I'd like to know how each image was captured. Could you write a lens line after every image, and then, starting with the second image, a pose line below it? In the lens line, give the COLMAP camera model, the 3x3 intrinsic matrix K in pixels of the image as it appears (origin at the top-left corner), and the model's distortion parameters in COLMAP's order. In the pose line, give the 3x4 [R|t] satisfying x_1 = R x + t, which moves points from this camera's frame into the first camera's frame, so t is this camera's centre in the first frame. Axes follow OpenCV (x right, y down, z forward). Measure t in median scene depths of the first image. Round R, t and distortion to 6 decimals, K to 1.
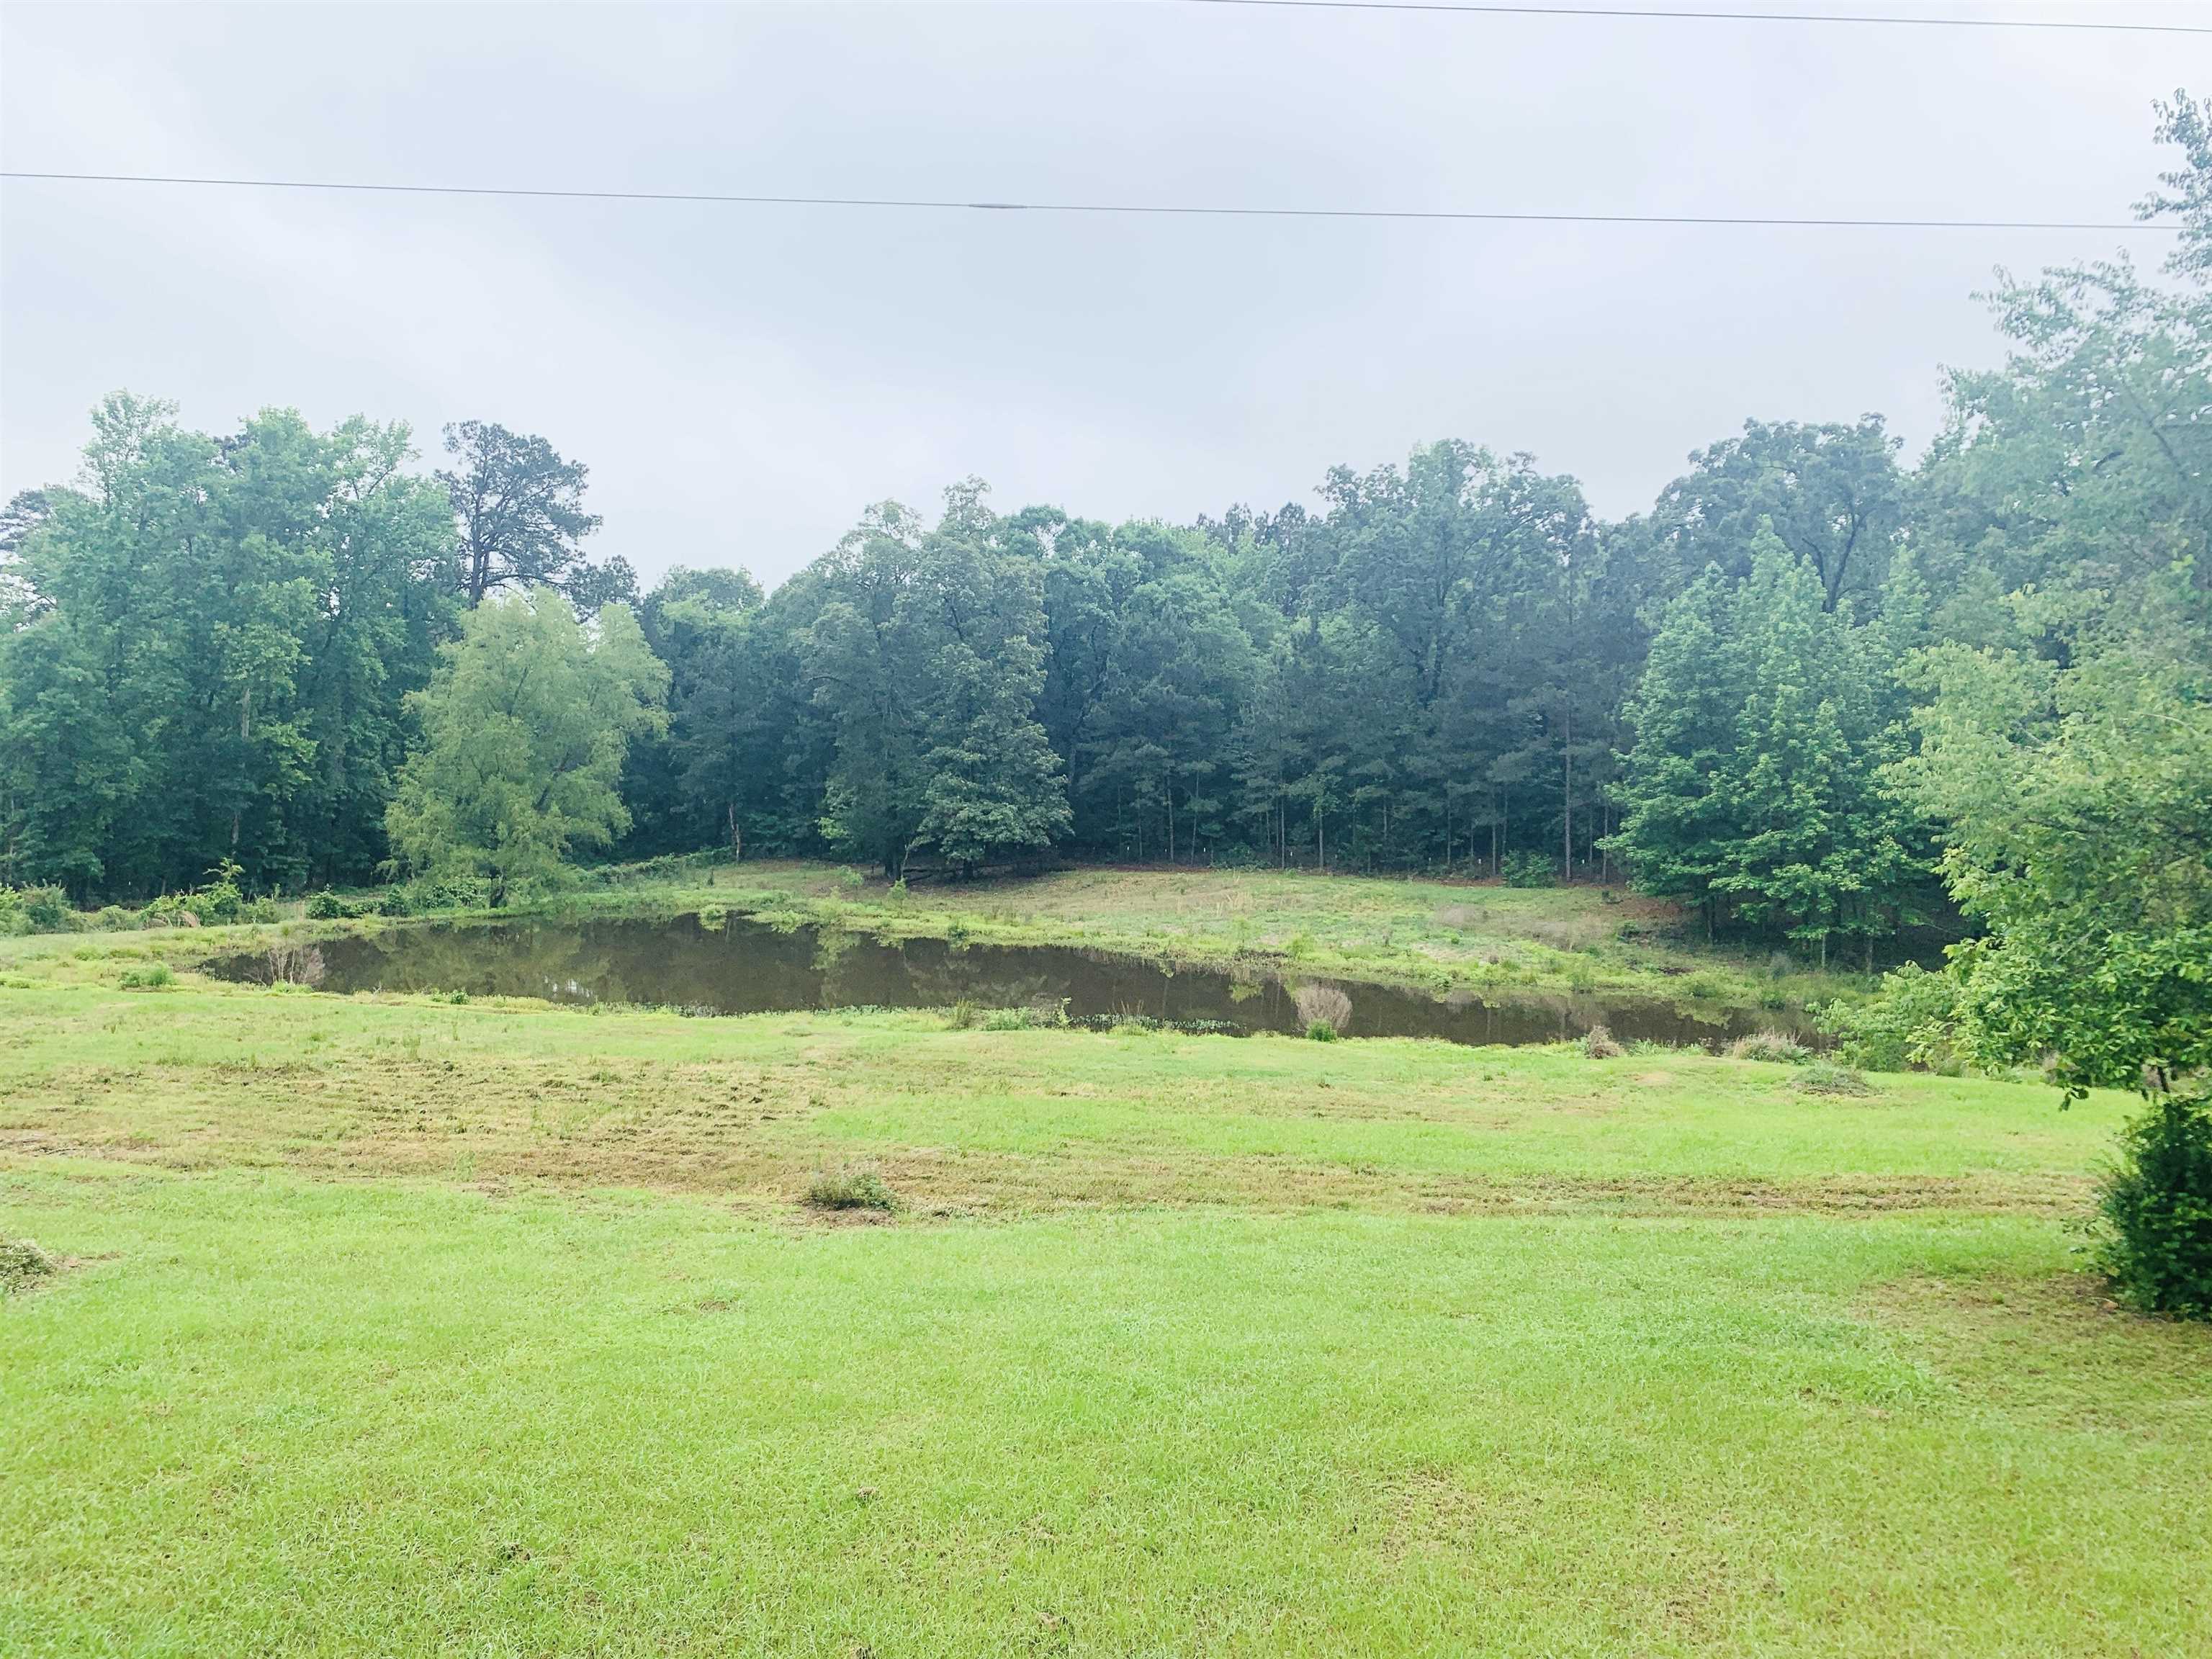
lens RADIAL K [[1685.4, 0, 1113.1], [0, 1685.4, 818.6], [0, 0, 1]] dist [0.044363, -0.040162]
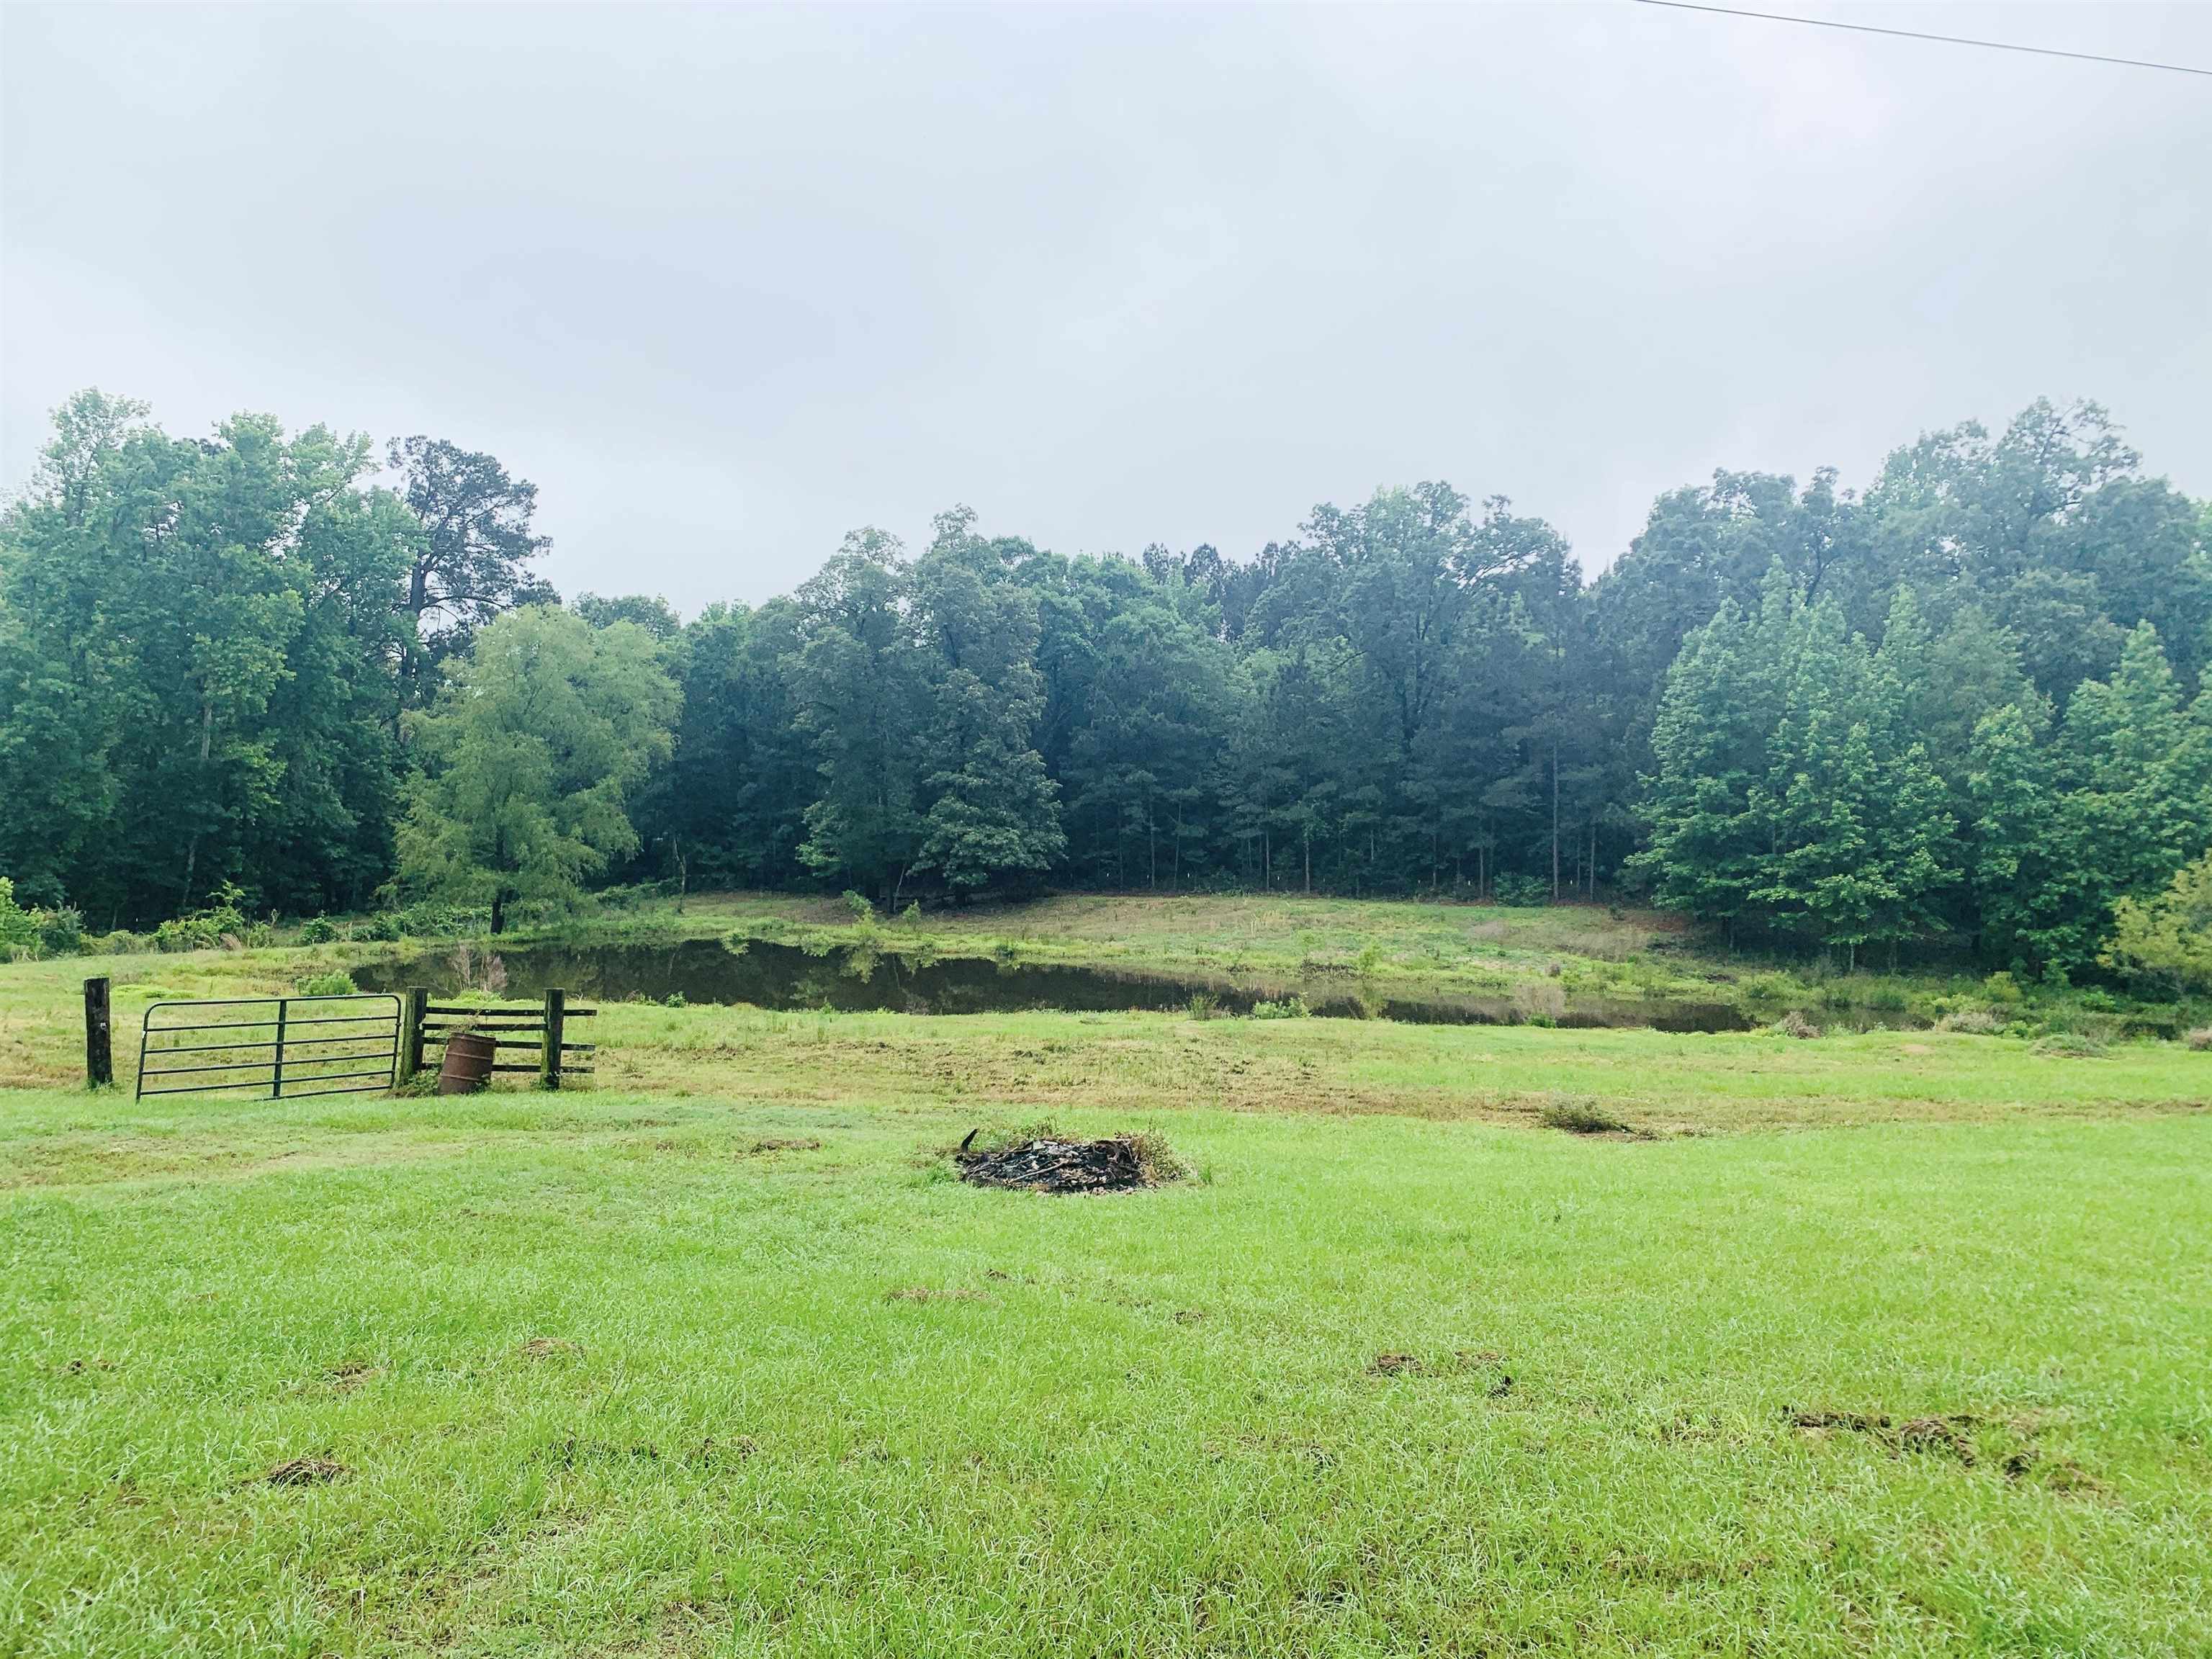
lens RADIAL K [[1685.4, 0, 1113.1], [0, 1685.4, 818.6], [0, 0, 1]] dist [0.044363, -0.040162]
pose [[0.990968, 0.001421, 0.134091, -0.138488], [0.002471, 0.999581, -0.028853, 0.014722], [-0.134076, 0.028924, 0.990549, -0.005023]]
